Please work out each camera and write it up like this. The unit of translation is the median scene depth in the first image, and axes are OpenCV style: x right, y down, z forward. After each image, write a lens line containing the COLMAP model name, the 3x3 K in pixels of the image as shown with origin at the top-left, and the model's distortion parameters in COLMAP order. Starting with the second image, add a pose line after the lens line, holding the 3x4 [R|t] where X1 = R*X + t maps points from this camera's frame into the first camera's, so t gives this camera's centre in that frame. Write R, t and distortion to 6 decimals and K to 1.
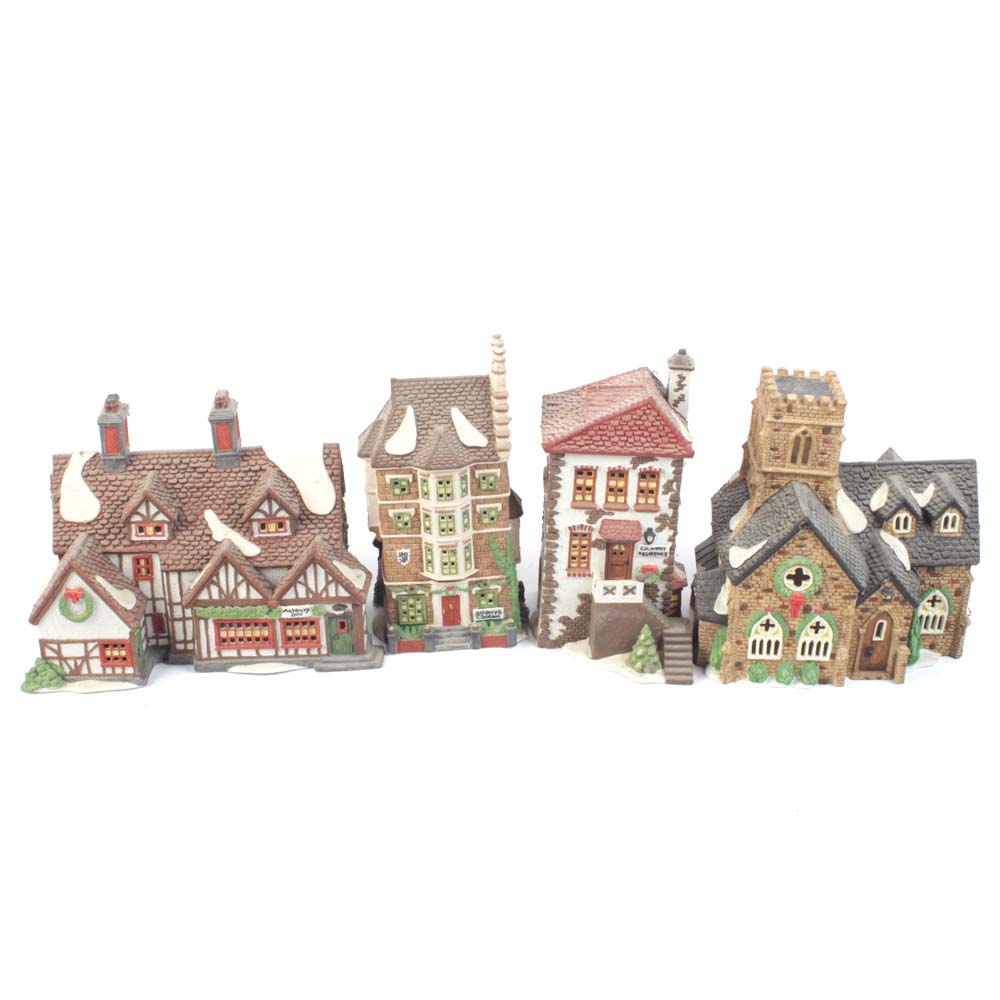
lens RADIAL K [[1782.5, 0, 500.0], [0, 1782.5, 500.0], [0, 0, 1]] dist [-0.135333, 0.087964]
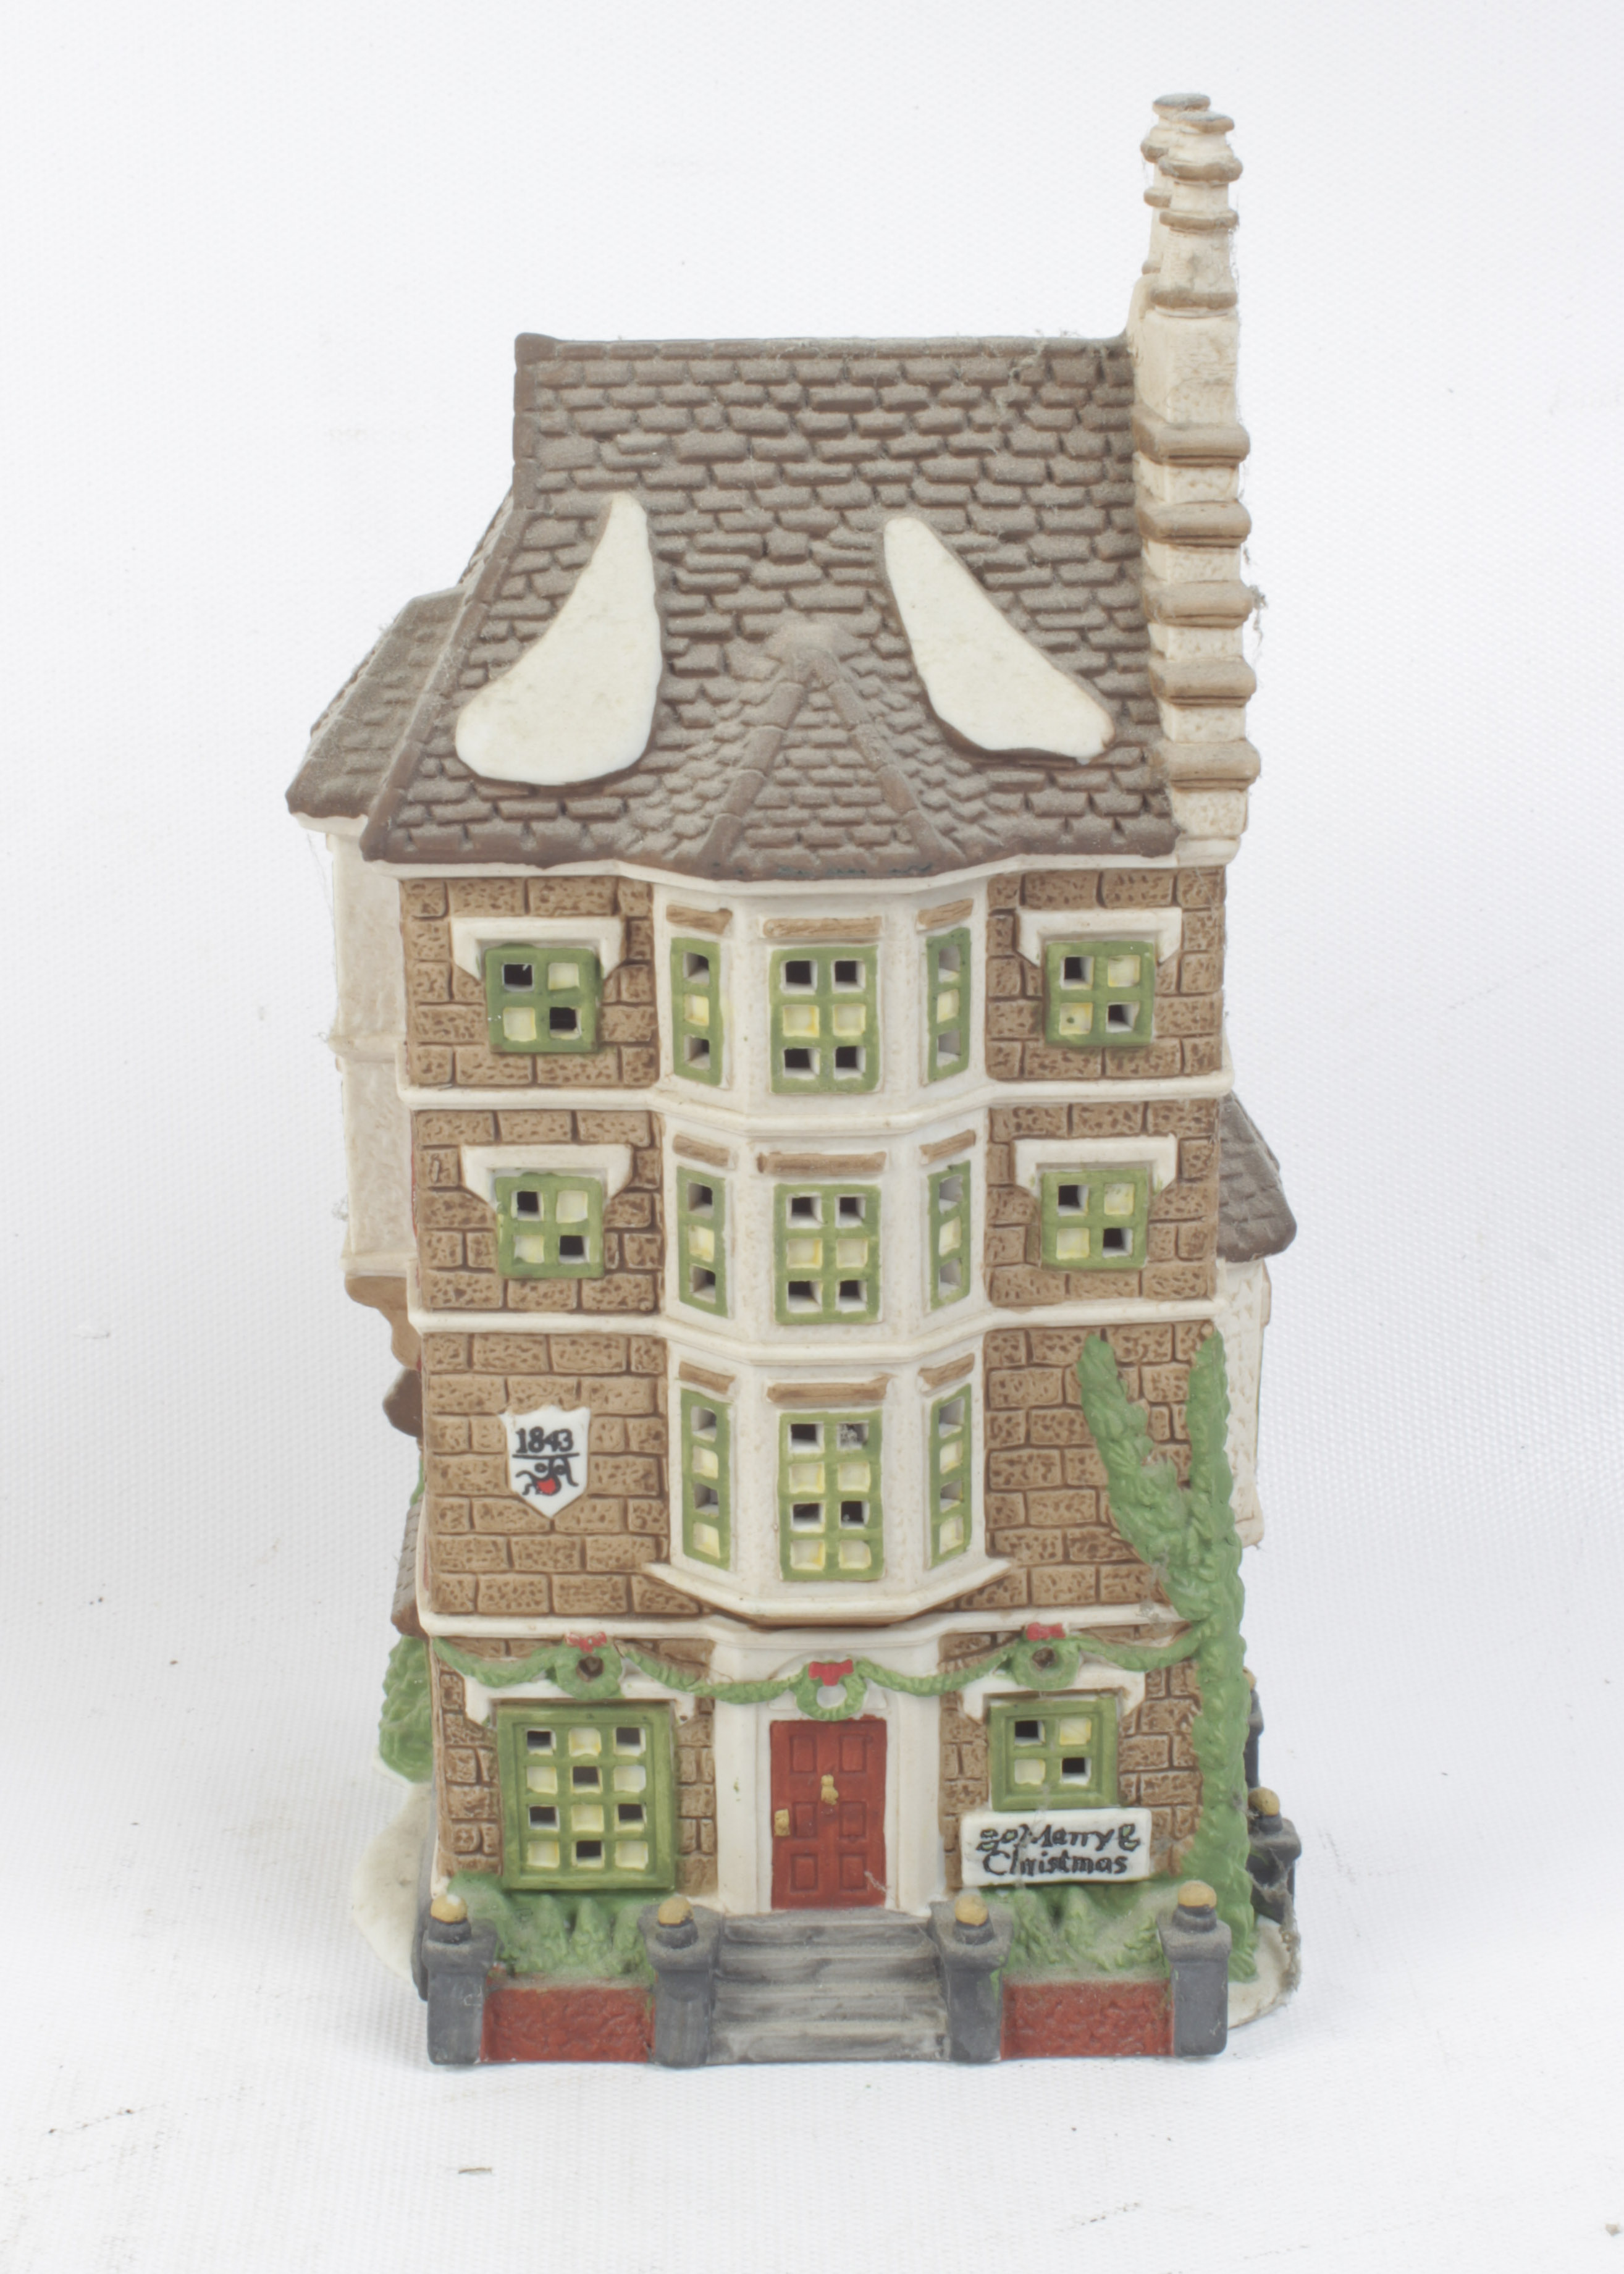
lens RADIAL K [[4630.4, 0, 812.0], [0, 4630.4, 1137.0], [0, 0, 1]] dist [-0.029954, -0.060503]
pose [[0.998726, 0.039479, -0.031424, -0.018613], [-0.042693, 0.993102, -0.109204, 0.048185], [0.026896, 0.110406, 0.993523, 0.590449]]
